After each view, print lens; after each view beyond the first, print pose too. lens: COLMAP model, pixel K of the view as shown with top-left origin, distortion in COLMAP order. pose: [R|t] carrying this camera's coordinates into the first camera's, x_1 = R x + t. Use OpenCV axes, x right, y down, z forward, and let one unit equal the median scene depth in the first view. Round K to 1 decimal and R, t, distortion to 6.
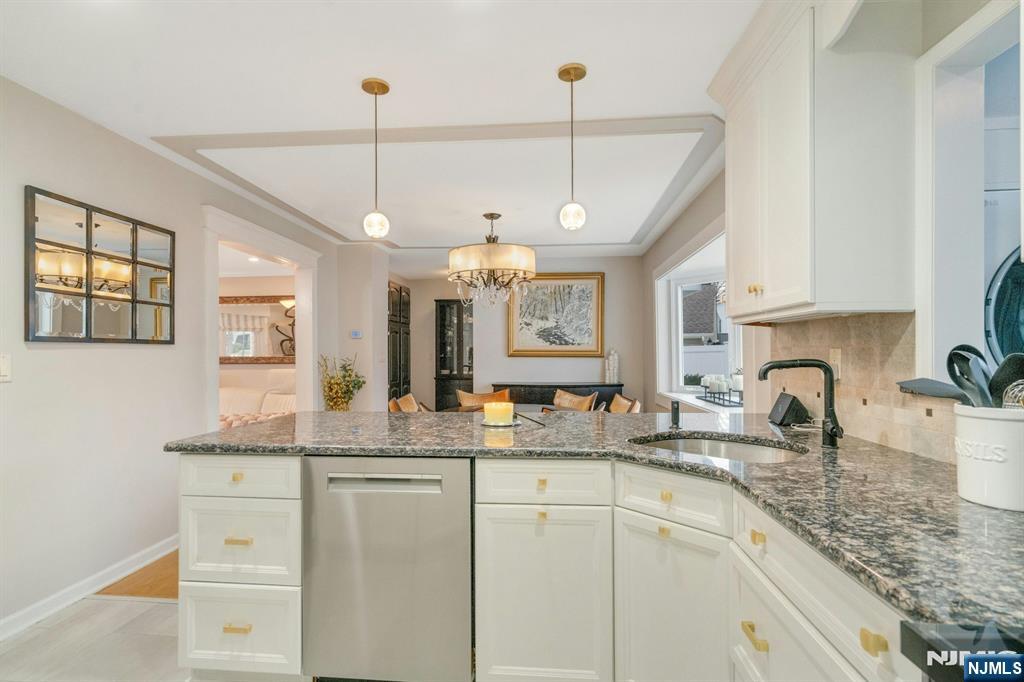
lens RADIAL K [[502.8, 0, 512.0], [0, 502.8, 341.0], [0, 0, 1]] dist [0.000389, 0.000139]
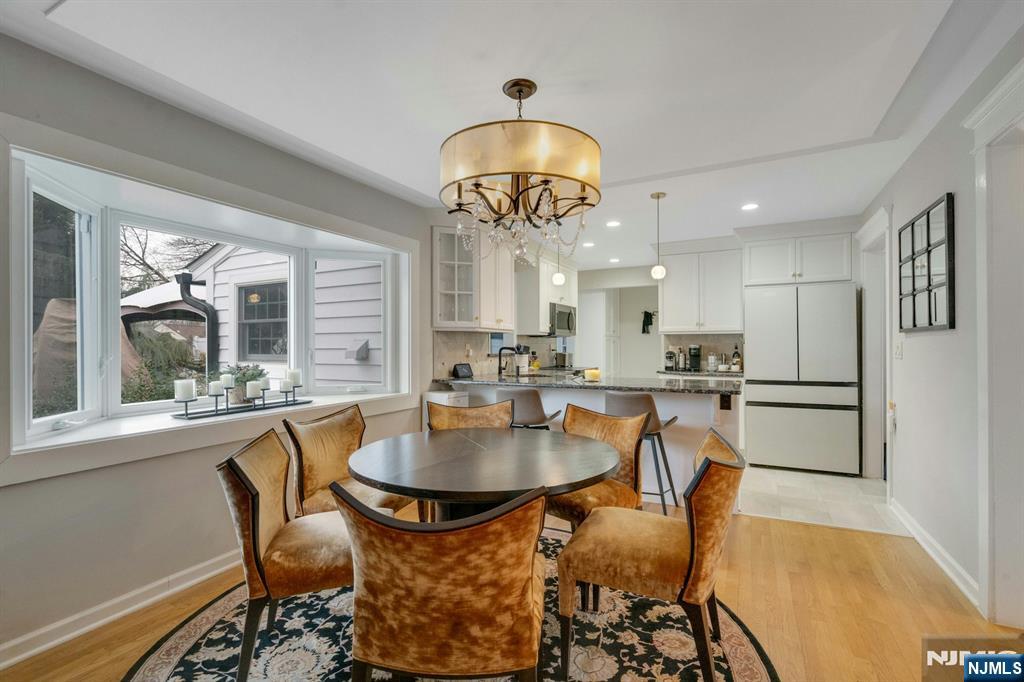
lens RADIAL K [[463.9, 0, 513.5], [0, 463.9, 343.4], [0, 0, 1]] dist [0.001848, 0.000566]
pose [[-0.925978, 0.009260, 0.377465, -0.428616], [-0.001255, 0.999618, -0.027599, 0.072709], [-0.377576, -0.026030, -0.925613, 2.808914]]
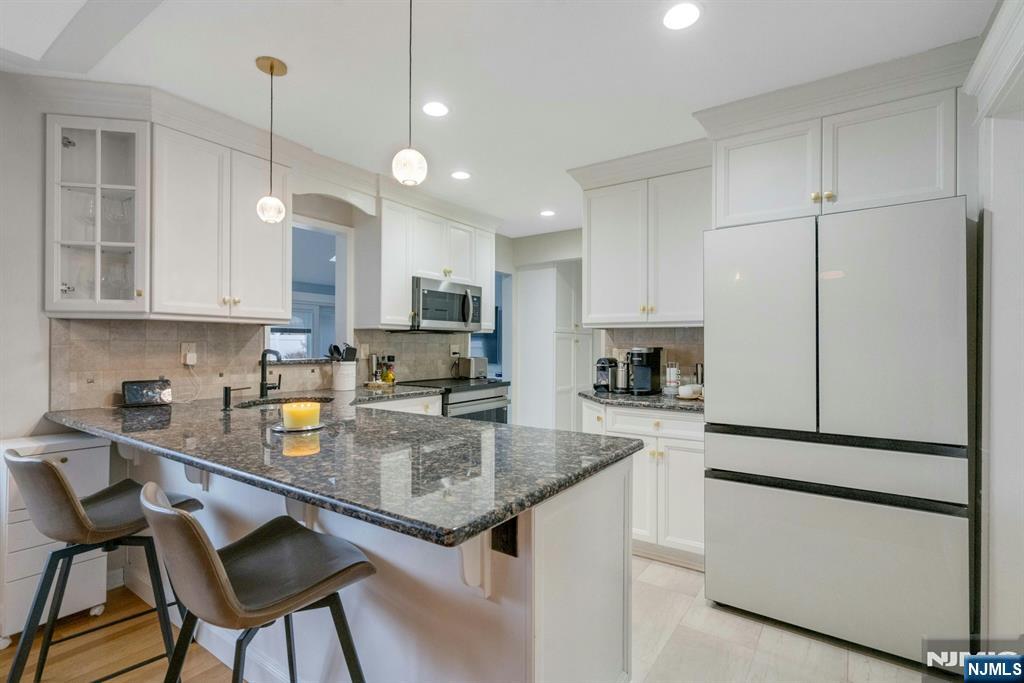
lens RADIAL K [[478.0, 0, 509.8], [0, 478.0, 344.5], [0, 0, 1]] dist [0.000831, 0.000500]
pose [[-0.866494, 0.002737, 0.499179, -0.758856], [-0.009420, 0.999717, -0.021832, 0.037121], [-0.499098, -0.023620, -0.866224, 1.556227]]
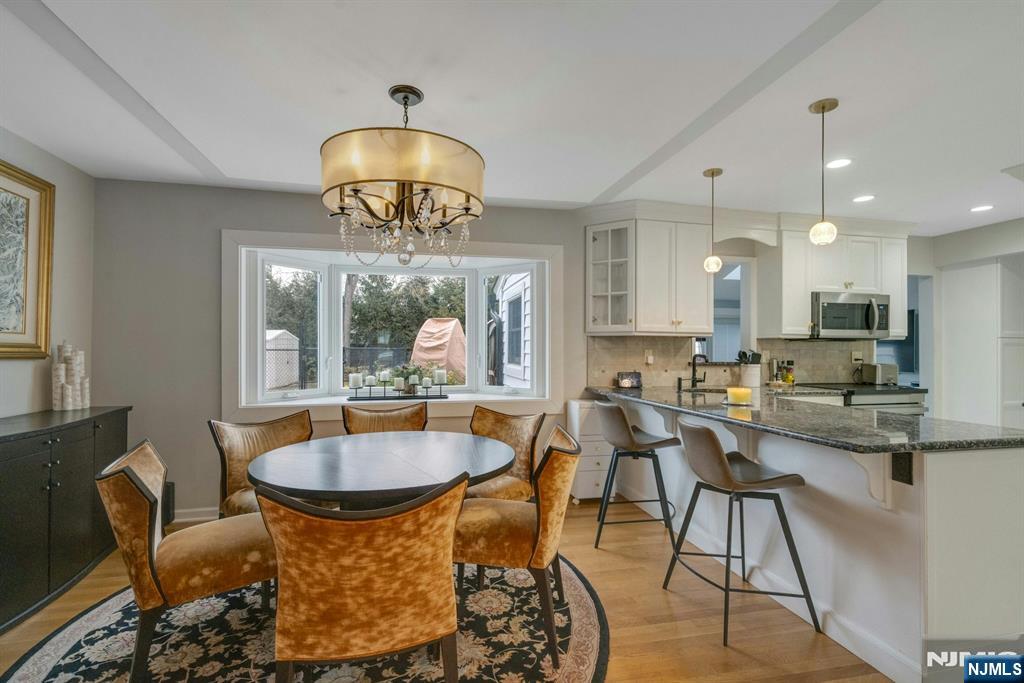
lens RADIAL K [[463.9, 0, 513.5], [0, 463.9, 343.9], [0, 0, 1]] dist [0.001848, 0.000566]
pose [[-0.296942, 0.014979, 0.954778, -1.058928], [-0.024777, 0.999419, -0.023385, 0.048728], [-0.954574, -0.030601, -0.296399, 1.981737]]
